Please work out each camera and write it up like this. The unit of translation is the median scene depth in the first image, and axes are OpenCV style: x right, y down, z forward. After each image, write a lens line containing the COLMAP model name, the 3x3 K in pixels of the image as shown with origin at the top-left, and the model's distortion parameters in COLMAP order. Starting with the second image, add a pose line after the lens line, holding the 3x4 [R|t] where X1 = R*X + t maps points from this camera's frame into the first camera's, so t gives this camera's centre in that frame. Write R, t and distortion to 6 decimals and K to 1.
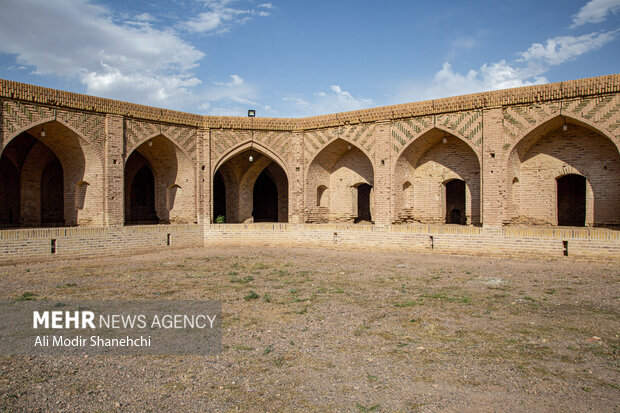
lens RADIAL K [[507.6, 0, 312.3], [0, 507.6, 213.8], [0, 0, 1]] dist [-0.069350, 0.092598]
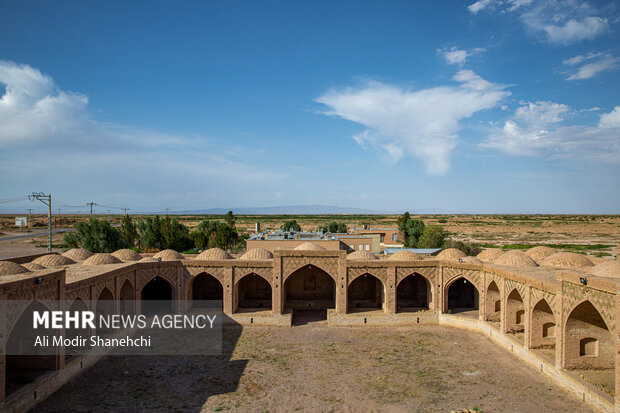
lens RADIAL K [[507.6, 0, 312.3], [0, 507.6, 213.8], [0, 0, 1]] dist [-0.069350, 0.092598]
pose [[0.603682, 0.003245, -0.797219, 1.209180], [-0.005036, 0.999987, 0.000258, -0.419222], [0.797209, 0.003859, 0.603690, -0.700798]]
